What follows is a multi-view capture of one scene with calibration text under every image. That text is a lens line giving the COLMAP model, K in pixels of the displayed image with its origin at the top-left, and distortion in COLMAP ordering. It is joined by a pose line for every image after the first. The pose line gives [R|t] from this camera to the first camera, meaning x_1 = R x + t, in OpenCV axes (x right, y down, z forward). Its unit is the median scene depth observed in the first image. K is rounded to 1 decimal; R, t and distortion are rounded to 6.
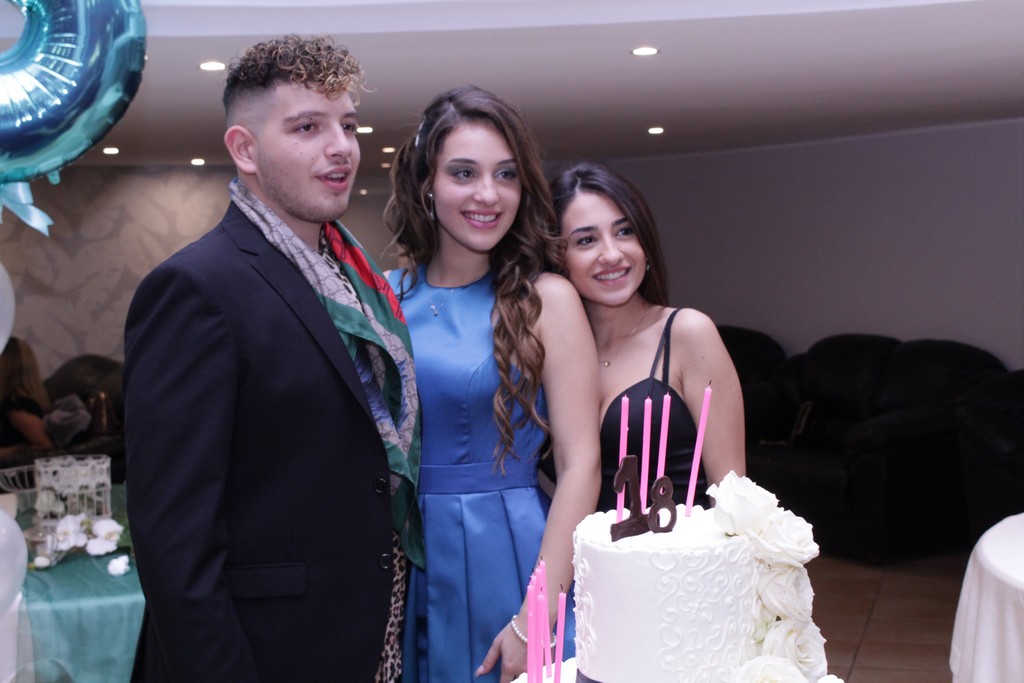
lens RADIAL K [[1604.4, 0, 496.7], [0, 1604.4, 322.8], [0, 0, 1]] dist [-0.048746, 0.000000]
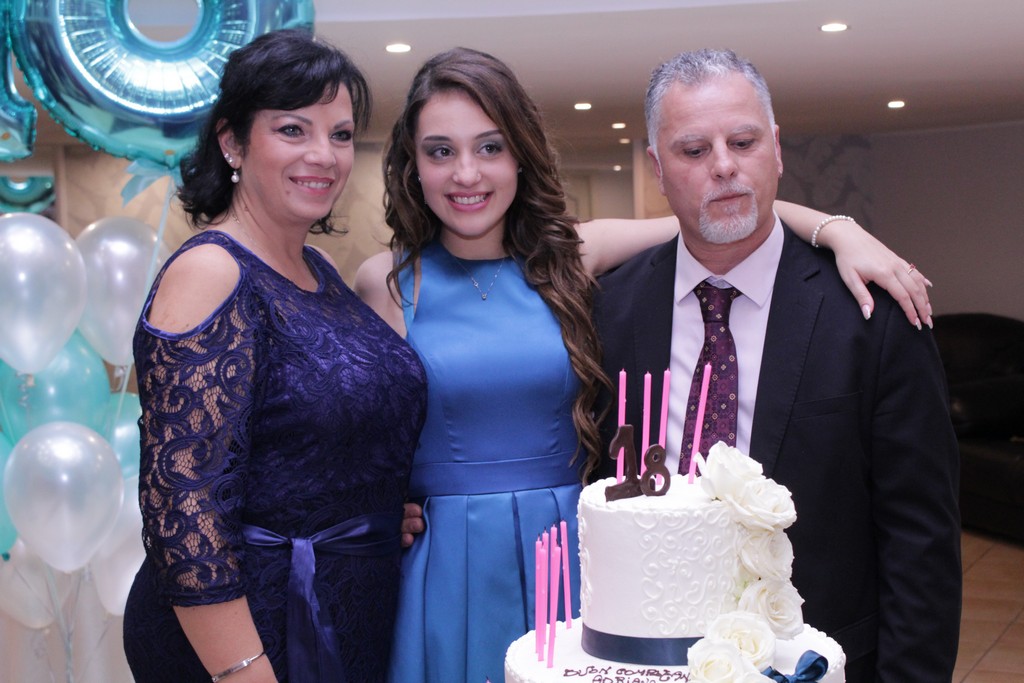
lens RADIAL K [[1751.2, 0, 531.5], [0, 1751.2, 345.0], [0, 0, 1]] dist [-0.032038, 0.000000]
pose [[0.987280, 0.015287, -0.158253, 0.206664], [-0.011873, 0.999676, 0.022496, 0.002144], [0.158545, -0.020331, 0.987142, -0.187737]]
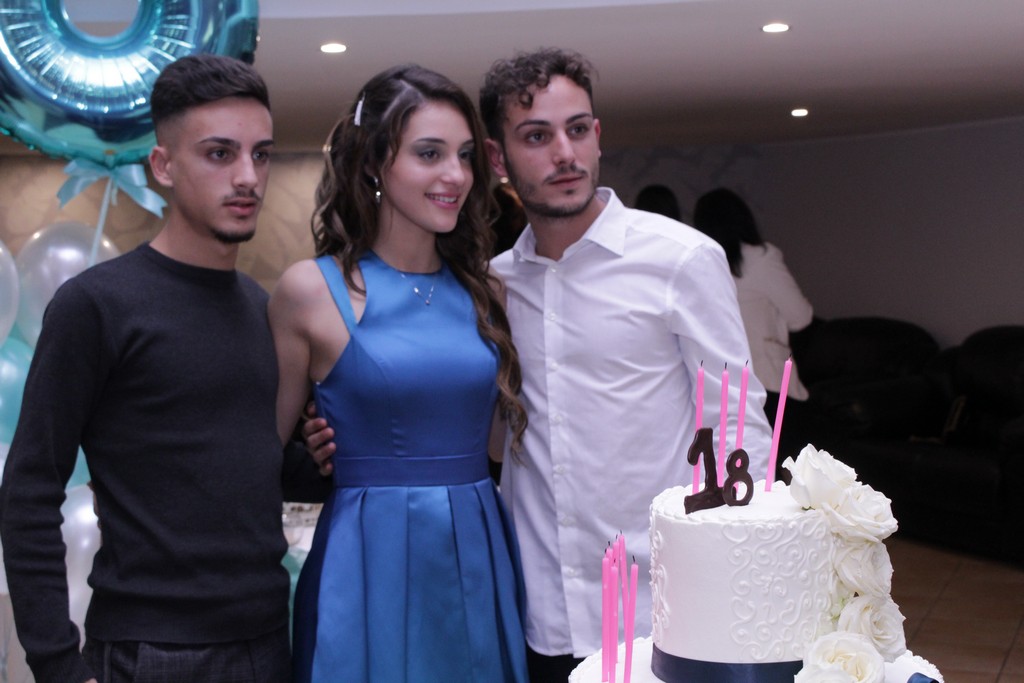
lens RADIAL K [[1669.7, 0, 501.9], [0, 1669.7, 343.7], [0, 0, 1]] dist [-0.041809, 0.000000]
pose [[0.995903, 0.003361, -0.090366, 0.050855], [-0.002028, 0.999888, 0.014830, 0.015946], [0.090406, -0.014586, 0.995798, -0.035475]]
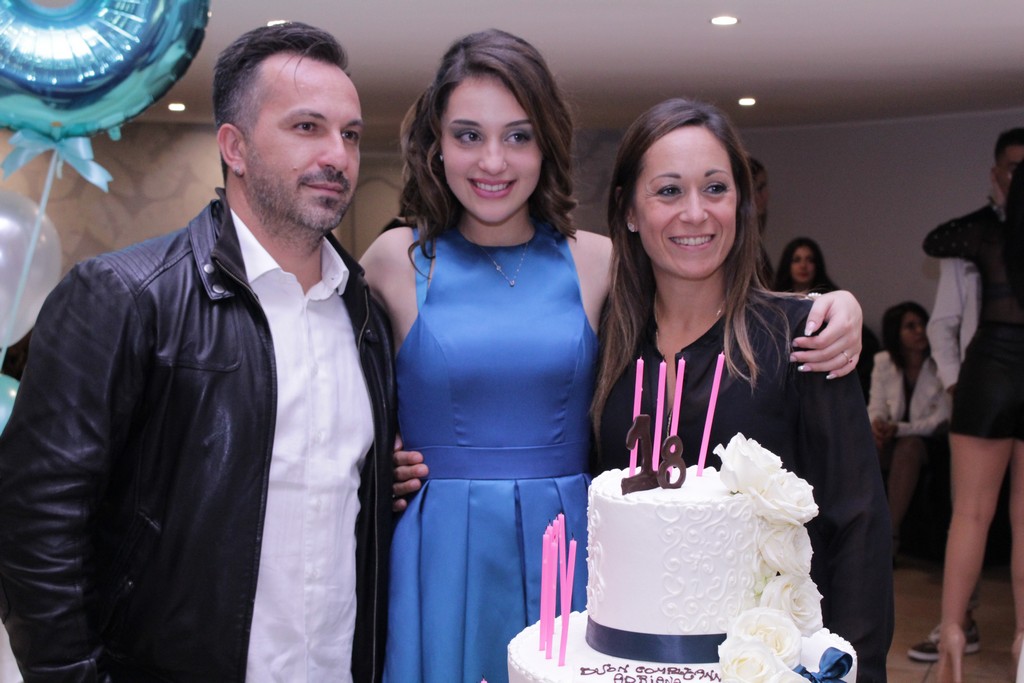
lens RADIAL K [[1751.2, 0, 509.1], [0, 1751.2, 339.7], [0, 0, 1]] dist [-0.032038, 0.000000]
pose [[0.998341, 0.033744, -0.046647, 0.046963], [-0.032764, 0.999229, 0.021631, 0.011067], [0.047341, -0.020067, 0.998677, -0.157125]]
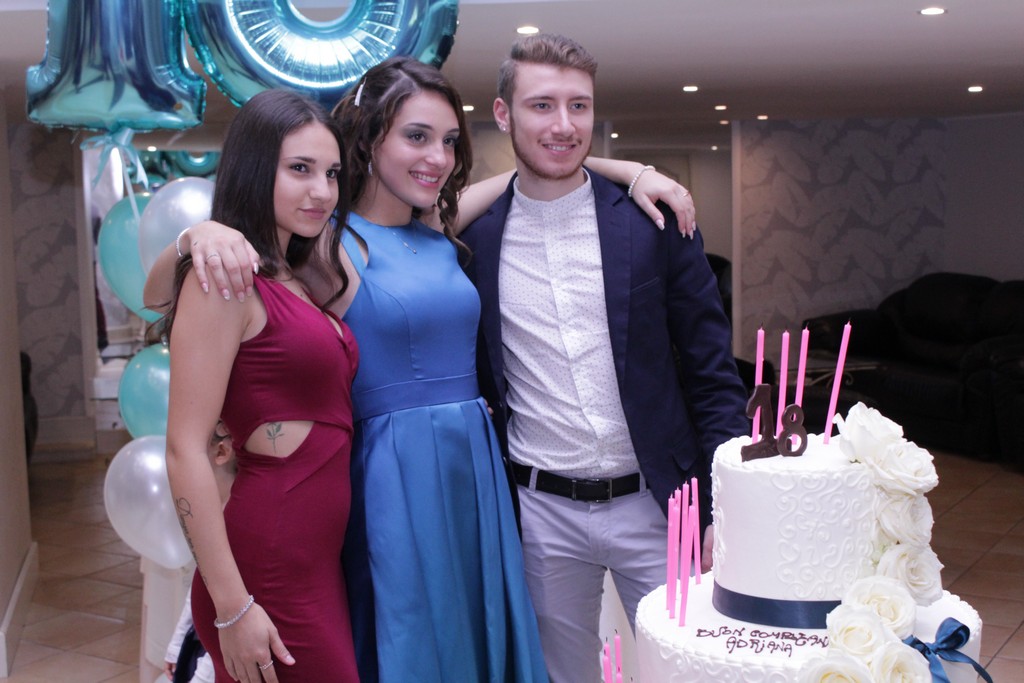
lens RADIAL K [[1477.0, 0, 522.0], [0, 1477.0, 313.8], [0, 0, 1]] dist [-0.046554, 0.000000]
pose [[0.972156, 0.033028, -0.231995, 0.153591], [-0.026129, 0.999122, 0.032751, 0.006897], [0.232873, -0.025777, 0.972165, -0.007668]]
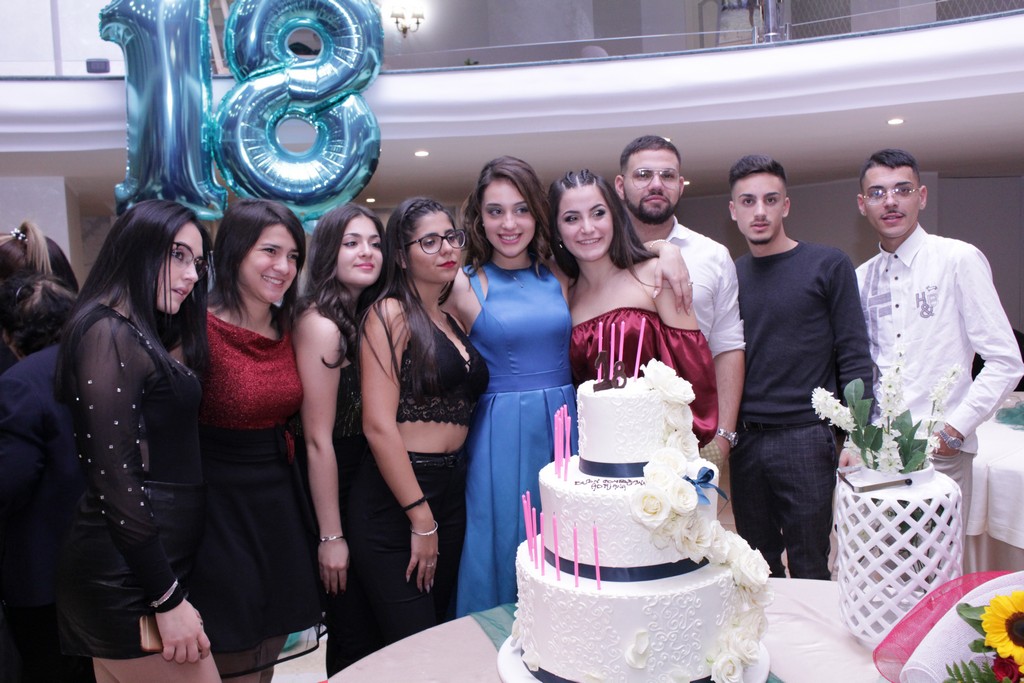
lens RADIAL K [[986.2, 0, 515.5], [0, 986.2, 363.0], [0, 0, 1]] dist [-0.123238, 0.000000]
pose [[0.995341, -0.001606, -0.096403, 0.092651], [0.007683, 0.998003, 0.062700, 0.018240], [0.096110, -0.063148, 0.993366, -0.260352]]
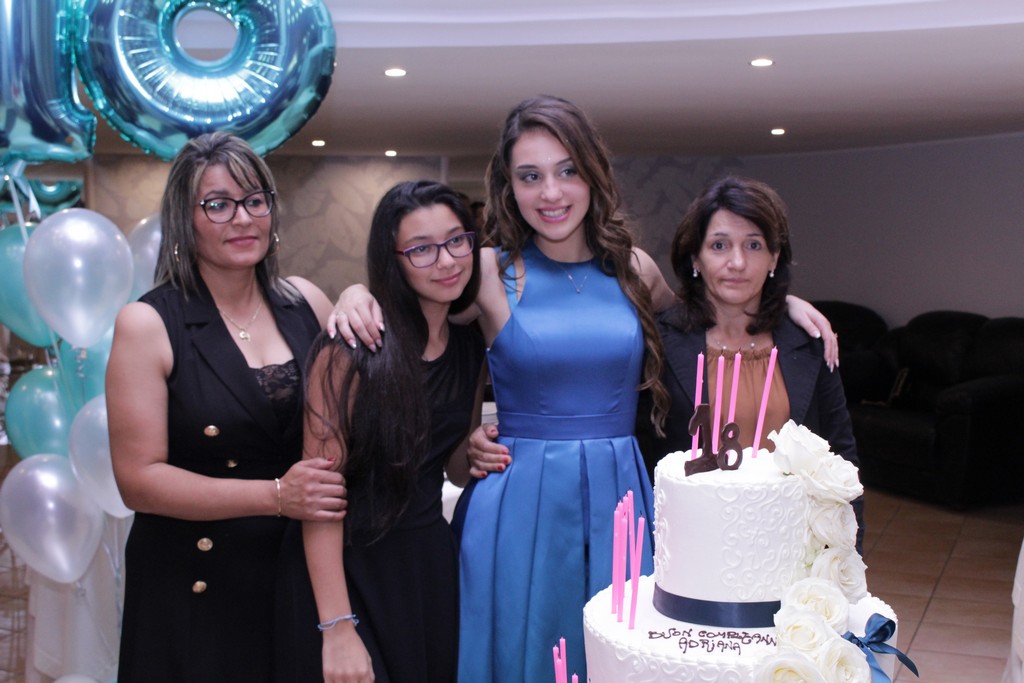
lens RADIAL K [[1358.2, 0, 504.5], [0, 1358.2, 339.5], [0, 0, 1]] dist [-0.068135, 0.000000]
pose [[0.993930, 0.027167, -0.106608, 0.042528], [-0.023551, 0.999109, 0.035036, 0.004059], [0.107464, -0.032313, 0.993684, -0.004141]]
